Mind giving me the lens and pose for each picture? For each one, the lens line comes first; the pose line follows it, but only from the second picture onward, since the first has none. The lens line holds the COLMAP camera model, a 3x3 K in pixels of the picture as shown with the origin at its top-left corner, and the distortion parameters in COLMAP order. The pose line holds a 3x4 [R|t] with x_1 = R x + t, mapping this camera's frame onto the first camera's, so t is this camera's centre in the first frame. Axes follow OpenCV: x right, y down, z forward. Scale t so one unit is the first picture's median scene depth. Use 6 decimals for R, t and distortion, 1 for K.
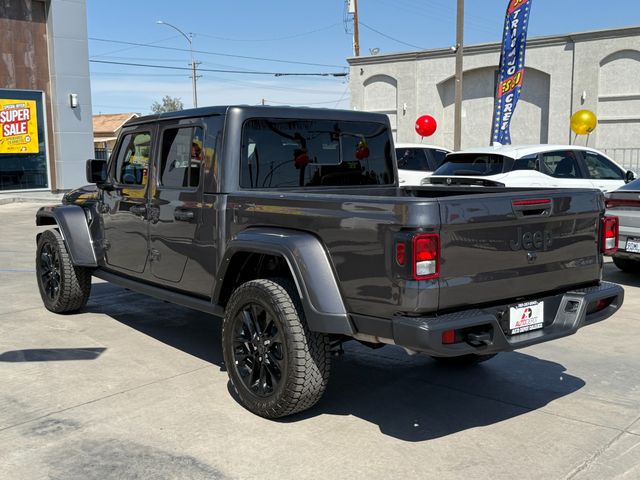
lens RADIAL K [[767.4, 0, 348.5], [0, 767.4, 239.7], [0, 0, 1]] dist [0.061512, -0.038330]
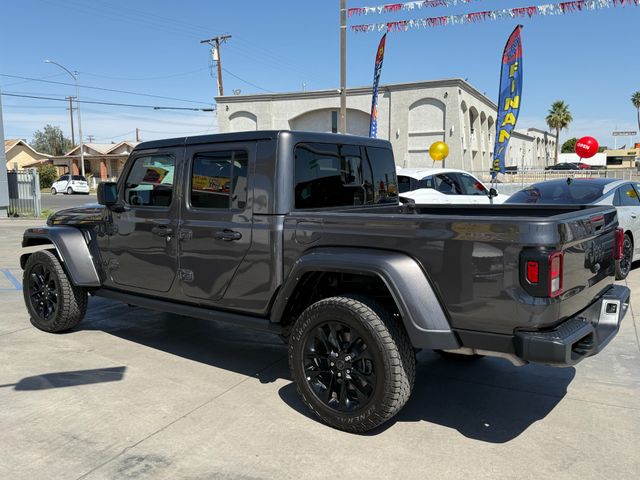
lens RADIAL K [[577.7, 0, 303.5], [0, 577.7, 237.2], [0, 0, 1]] dist [0.014097, -0.013483]
pose [[0.967521, -0.025960, 0.251452, -0.251126], [0.026779, 0.999641, 0.000164, -0.022159], [-0.251366, 0.006575, 0.967870, 0.185617]]
